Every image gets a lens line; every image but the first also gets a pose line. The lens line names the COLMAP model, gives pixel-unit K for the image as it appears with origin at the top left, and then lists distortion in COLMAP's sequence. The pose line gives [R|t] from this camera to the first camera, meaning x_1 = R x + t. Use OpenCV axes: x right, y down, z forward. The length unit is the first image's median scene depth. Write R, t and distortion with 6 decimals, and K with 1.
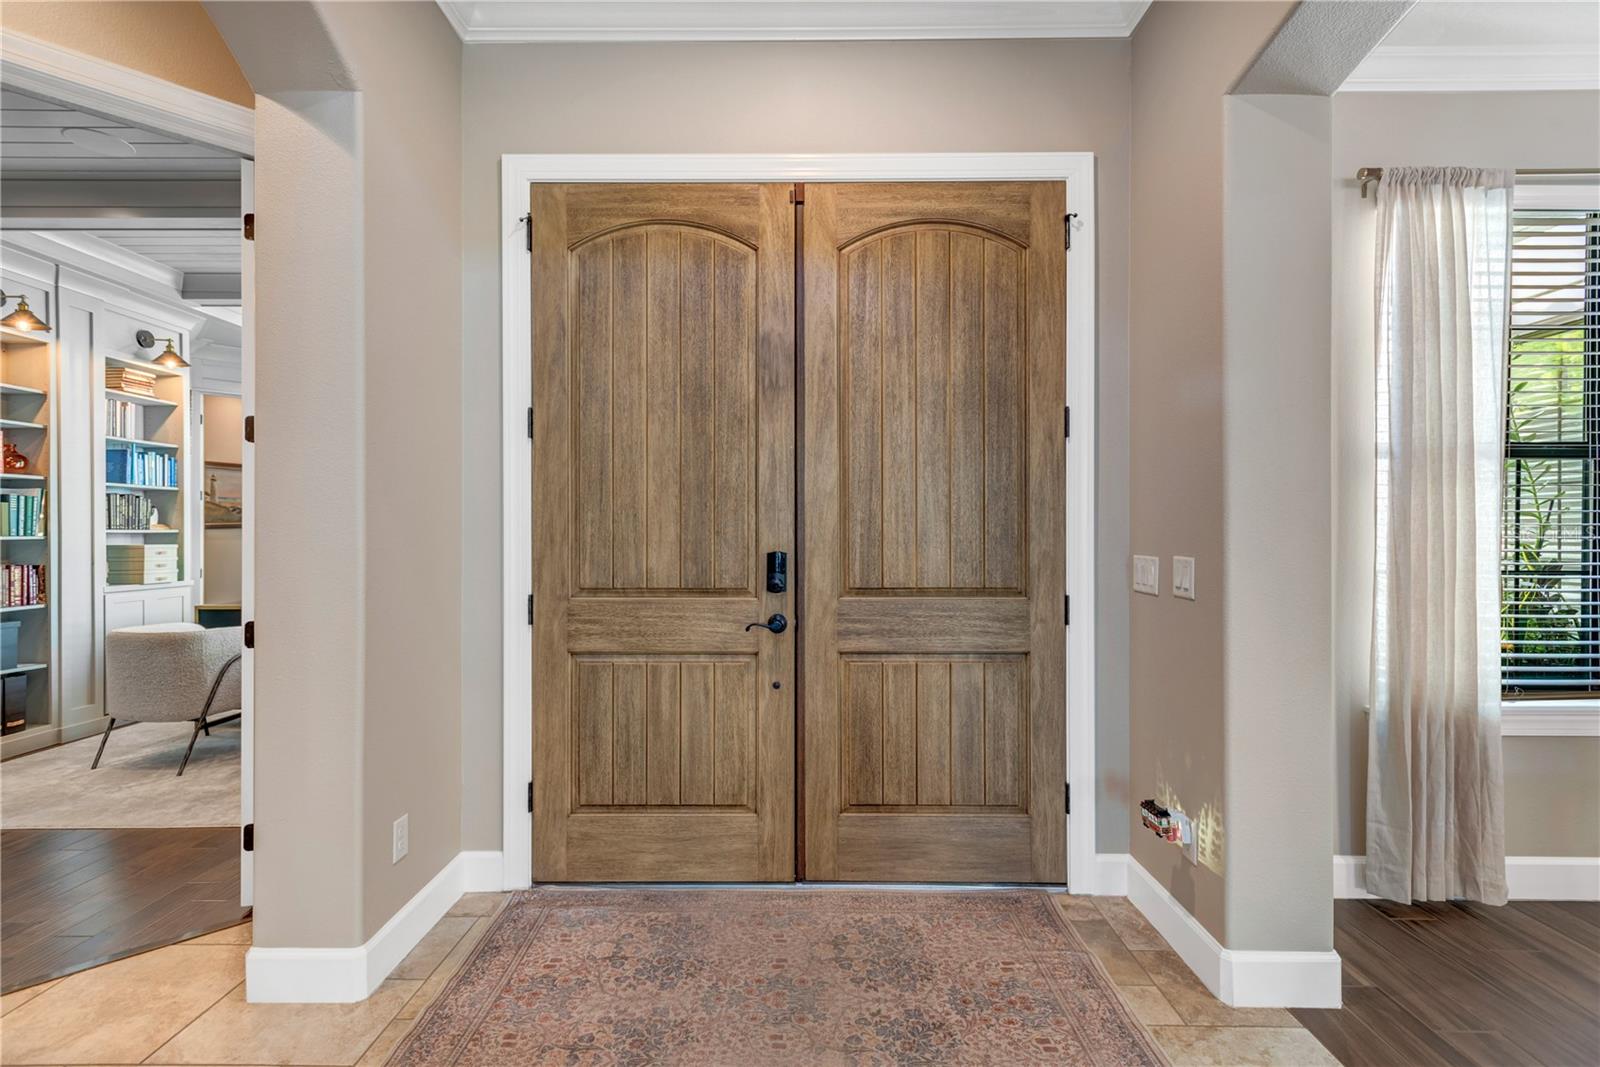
lens RADIAL K [[751.9, 0, 802.2], [0, 751.9, 538.3], [0, 0, 1]] dist [-0.000720, 0.000042]
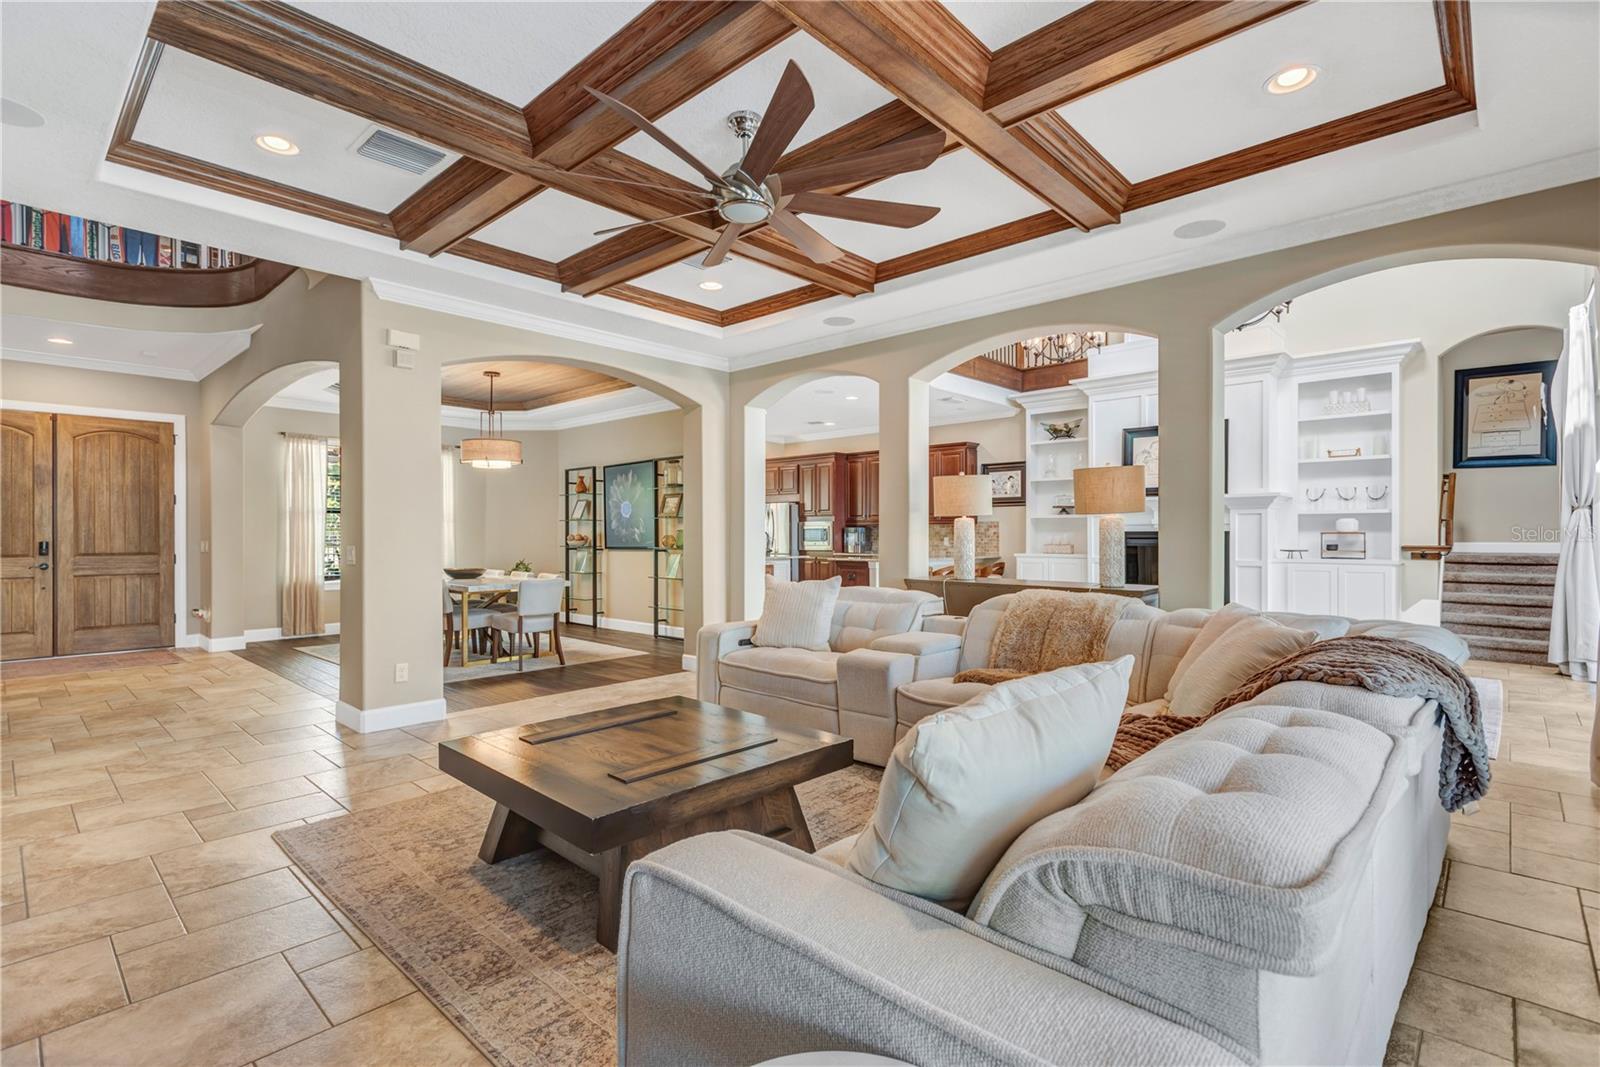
lens RADIAL K [[751.9, 0, 806.4], [0, 751.9, 531.9], [0, 0, 1]] dist [-0.000720, 0.000042]
pose [[0.670332, -0.000386, 0.742061, -0.209737], [0.003043, 0.999993, -0.002229, -0.003650], [-0.742055, 0.003752, 0.670329, -3.064462]]
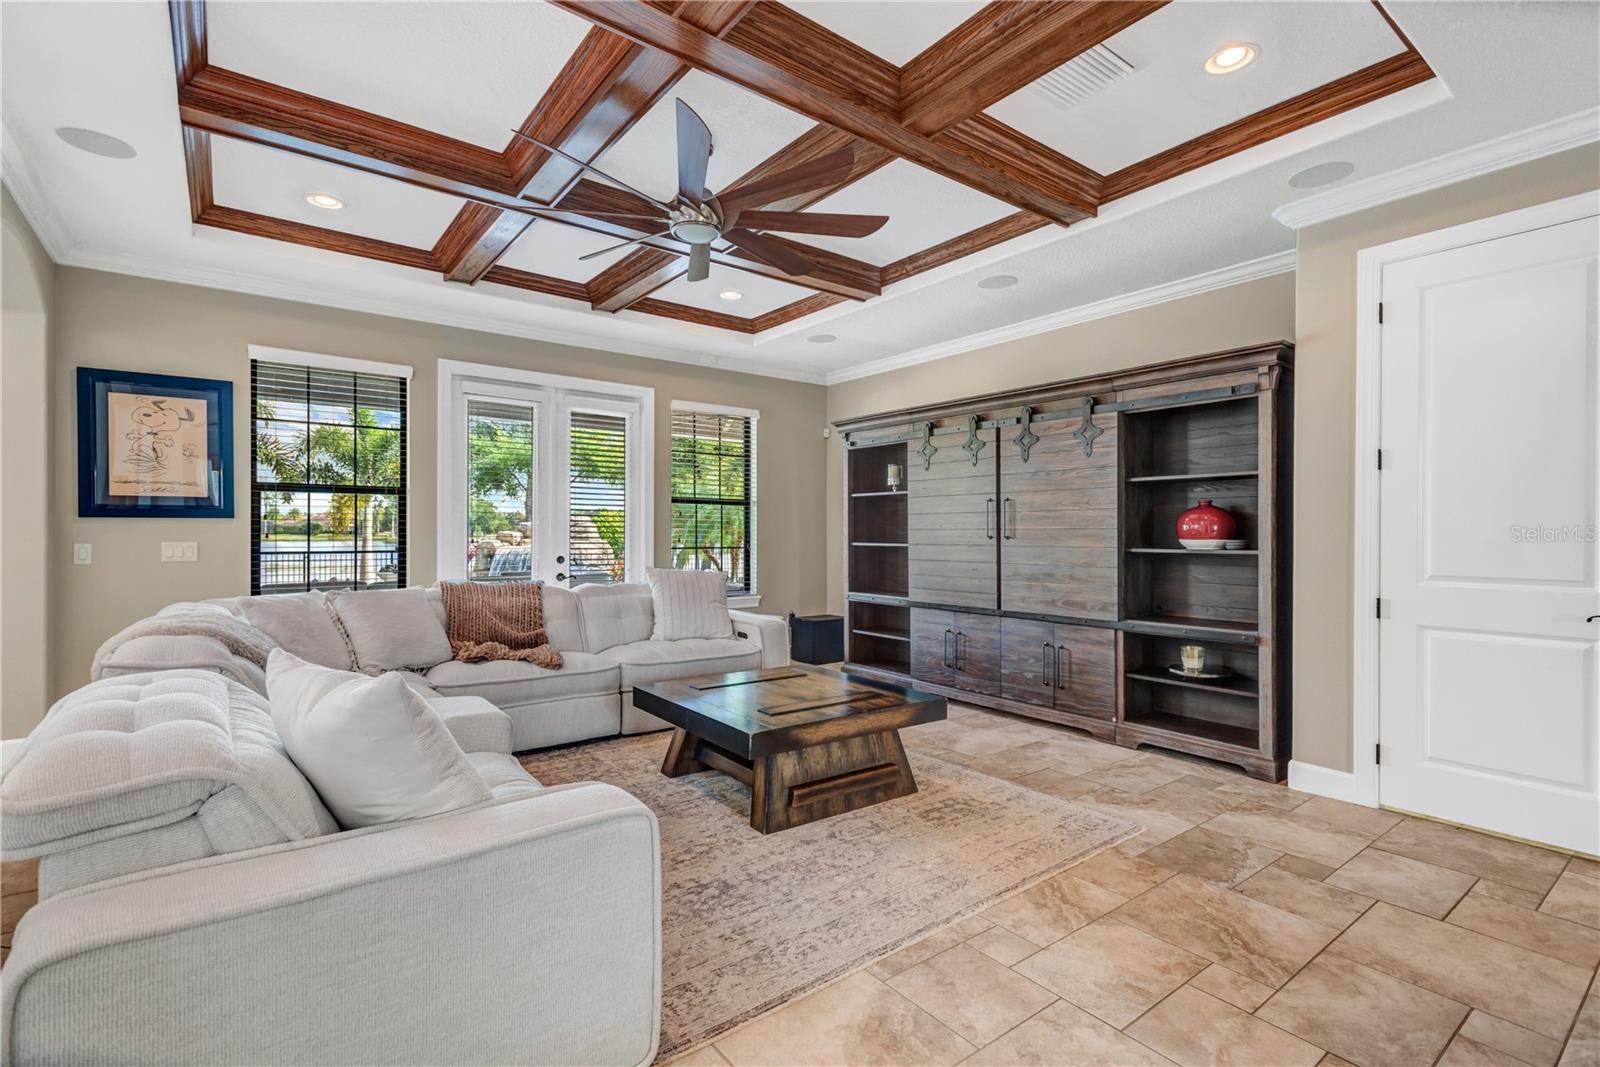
lens RADIAL K [[751.9, 0, 798.1], [0, 751.9, 531.6], [0, 0, 1]] dist [-0.000720, 0.000042]
pose [[0.792356, 0.002440, 0.610054, 0.207210], [-0.004327, 0.999989, 0.001620, -0.009029], [-0.610043, -0.003924, 0.792358, -3.694516]]
